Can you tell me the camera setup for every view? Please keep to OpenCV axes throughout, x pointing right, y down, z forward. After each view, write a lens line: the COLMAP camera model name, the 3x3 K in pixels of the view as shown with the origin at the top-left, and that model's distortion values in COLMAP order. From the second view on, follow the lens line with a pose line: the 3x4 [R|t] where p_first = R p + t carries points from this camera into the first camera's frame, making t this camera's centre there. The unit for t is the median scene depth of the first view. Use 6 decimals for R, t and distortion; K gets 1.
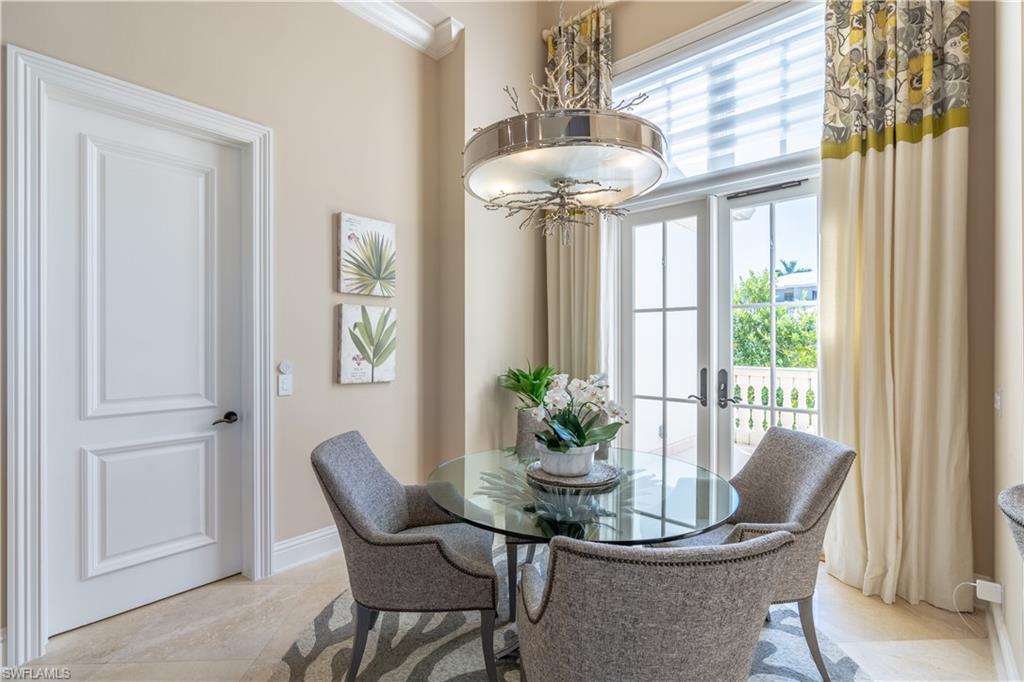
lens RADIAL K [[466.2, 0, 512.4], [0, 466.2, 341.1], [0, 0, 1]] dist [0.001958, 0.001243]
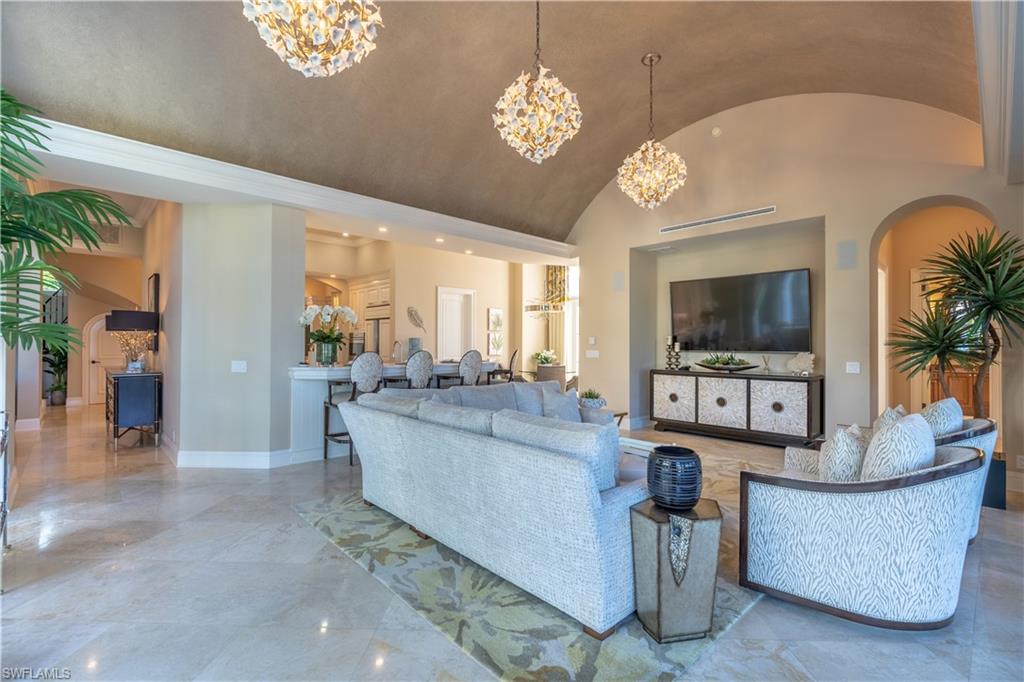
lens RADIAL K [[466.2, 0, 515.1], [0, 466.2, 343.6], [0, 0, 1]] dist [0.001958, 0.001243]
pose [[0.996967, 0.001697, -0.077812, 0.115757], [-0.002176, 0.999979, -0.006067, 0.022195], [0.077800, 0.006218, 0.996950, -2.552223]]
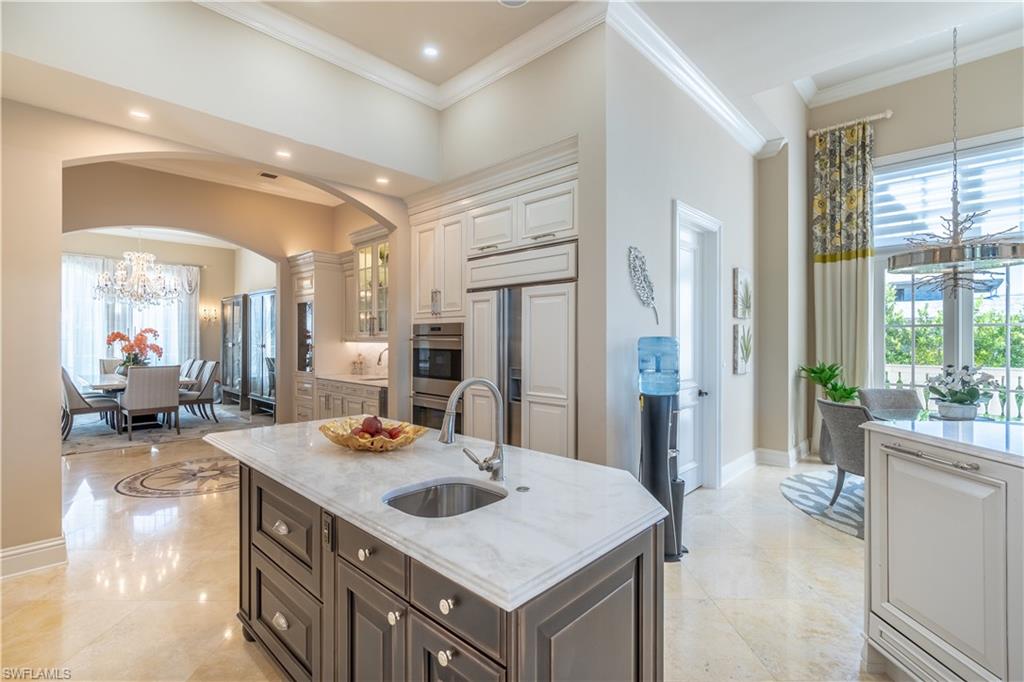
lens RADIAL K [[466.2, 0, 514.2], [0, 466.2, 343.5], [0, 0, 1]] dist [0.001958, 0.001243]
pose [[0.999695, -0.001761, -0.024614, -1.059553], [0.001898, 0.999983, 0.005525, -0.024644], [0.024604, -0.005570, 0.999682, -0.610270]]
